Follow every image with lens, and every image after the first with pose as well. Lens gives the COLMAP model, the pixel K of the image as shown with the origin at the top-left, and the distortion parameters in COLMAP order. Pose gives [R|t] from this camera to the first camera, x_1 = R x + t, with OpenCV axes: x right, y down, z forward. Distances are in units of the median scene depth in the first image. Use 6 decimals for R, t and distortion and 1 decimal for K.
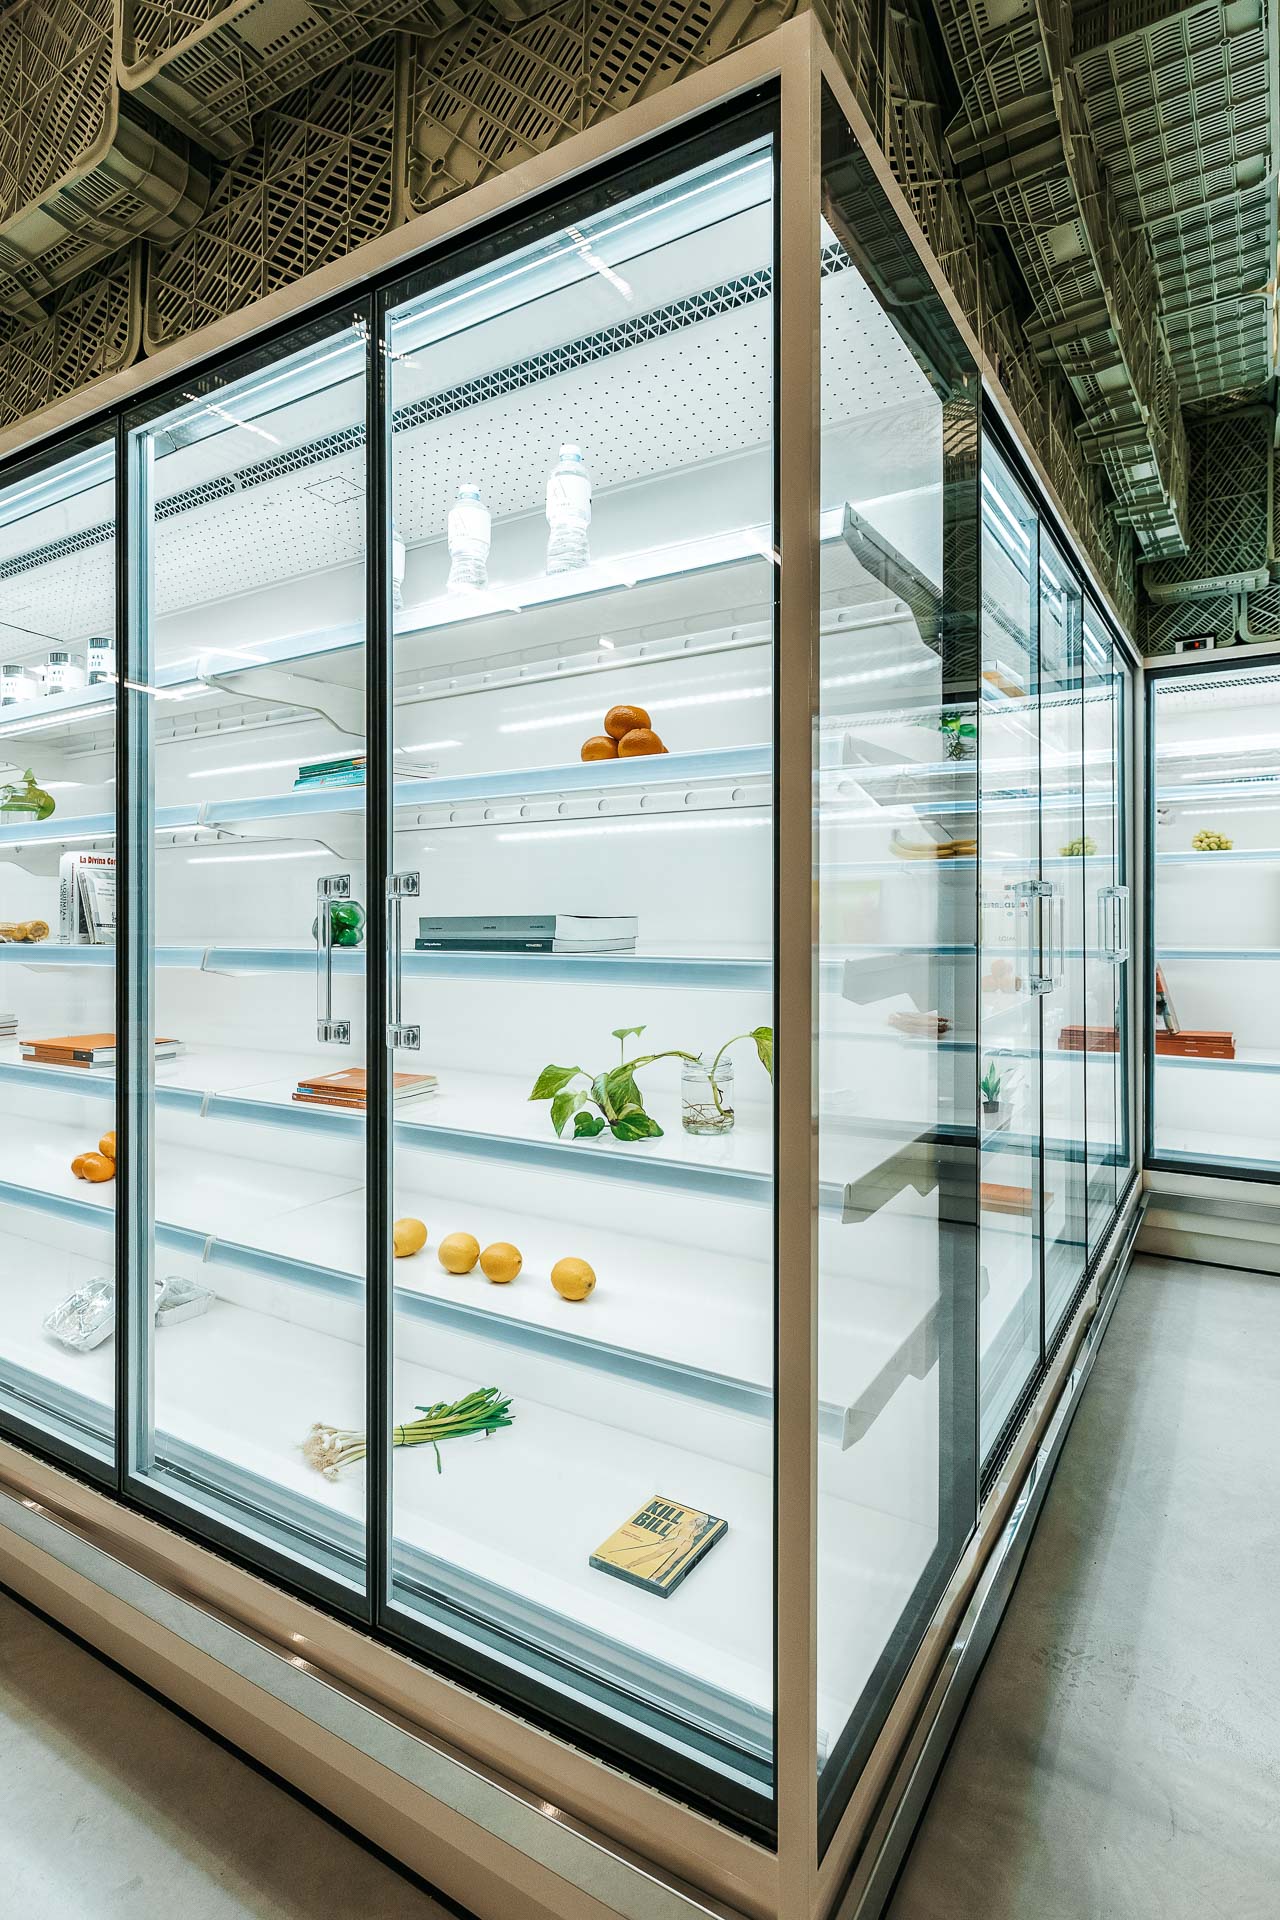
lens RADIAL K [[1010.2, 0, 634.4], [0, 1010.2, 936.6], [0, 0, 1]] dist [-0.002246, -0.000291]
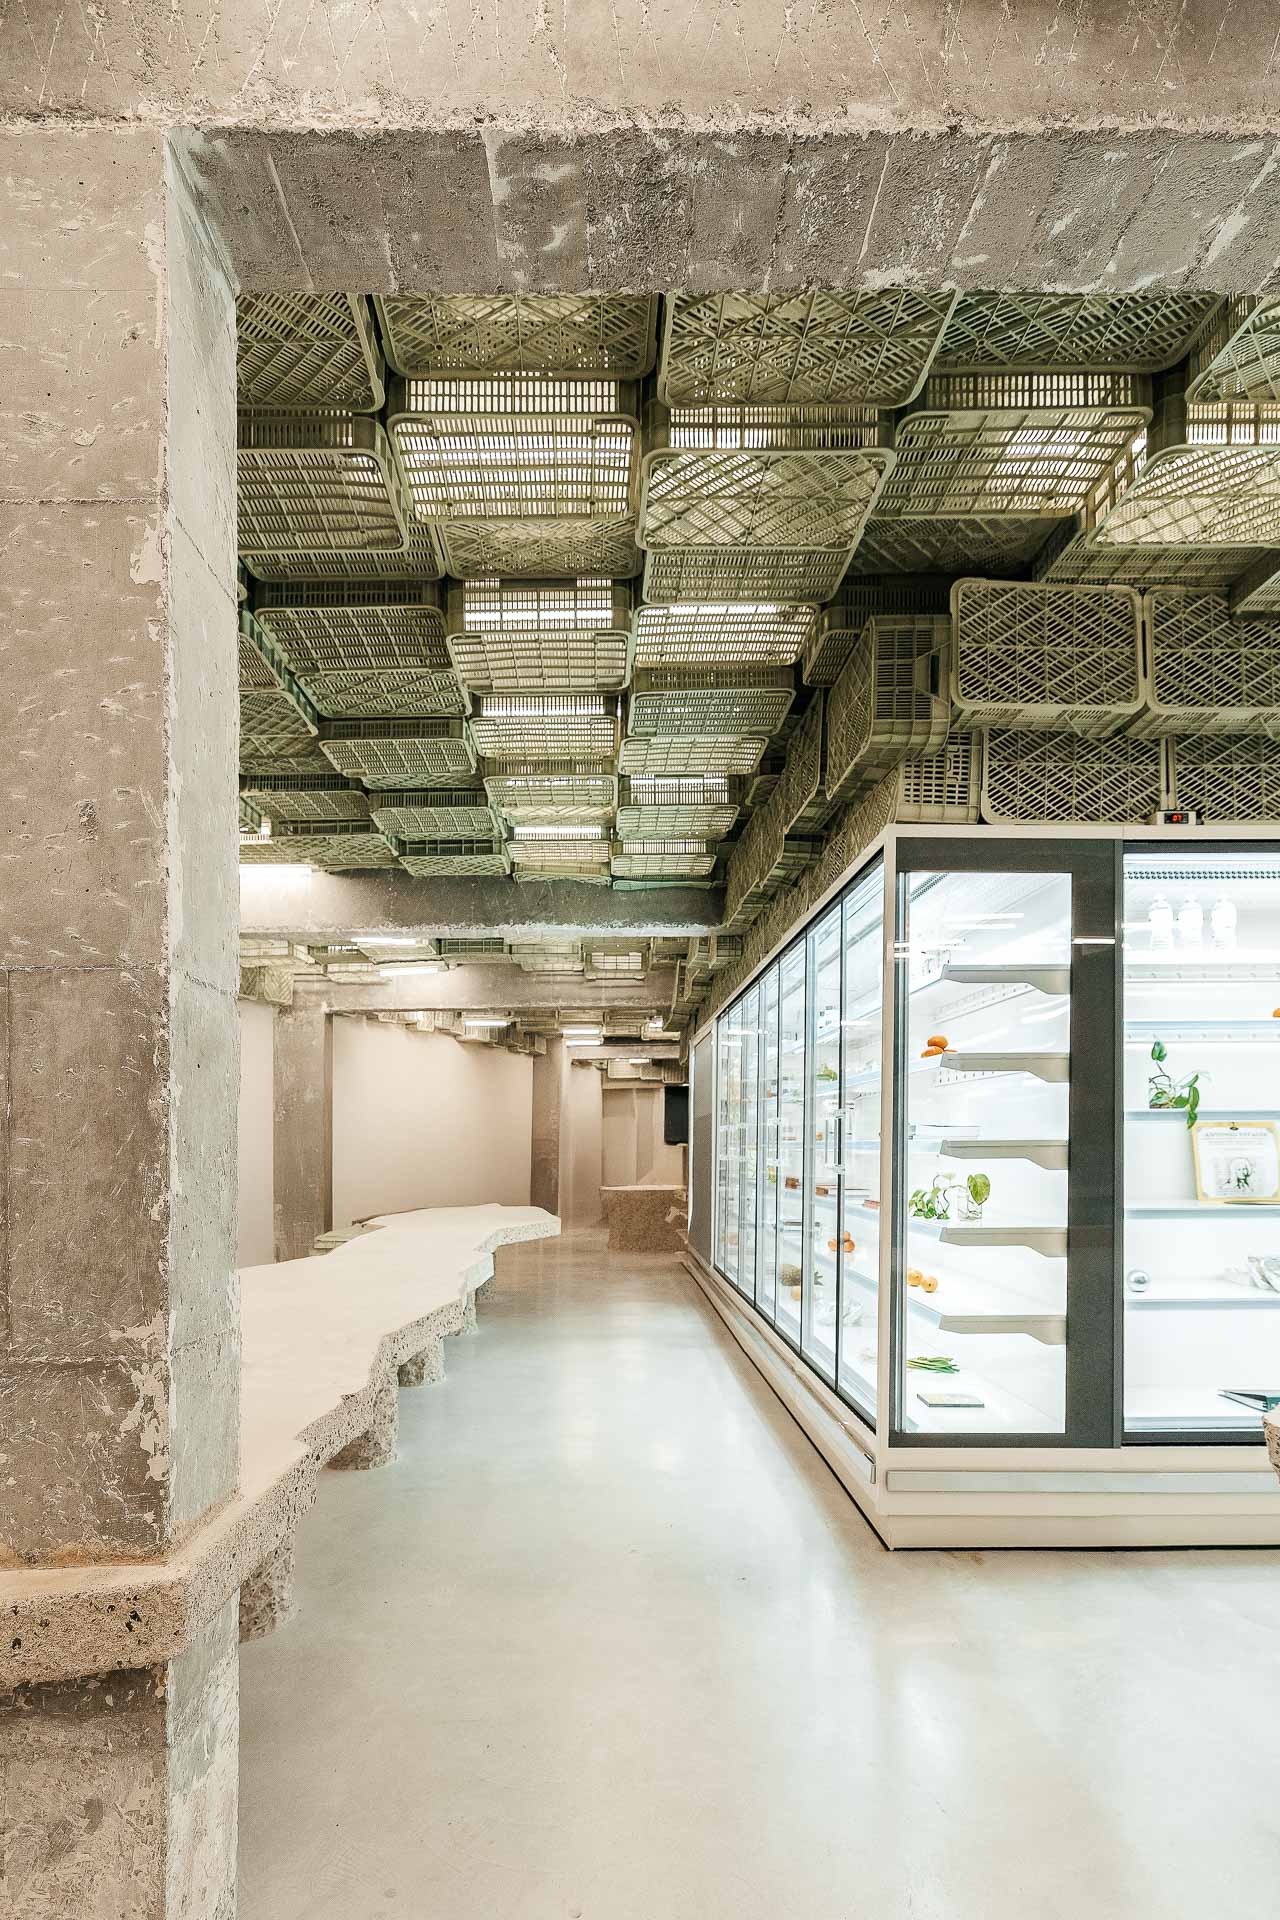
lens RADIAL K [[1010.2, 0, 634.4], [0, 1010.2, 936.6], [0, 0, 1]] dist [-0.002246, -0.000291]
pose [[0.577646, -0.167255, -0.798969, 1.428149], [0.002508, 0.979142, -0.203159, 0.019993], [0.816284, 0.115351, 0.566017, -0.899425]]
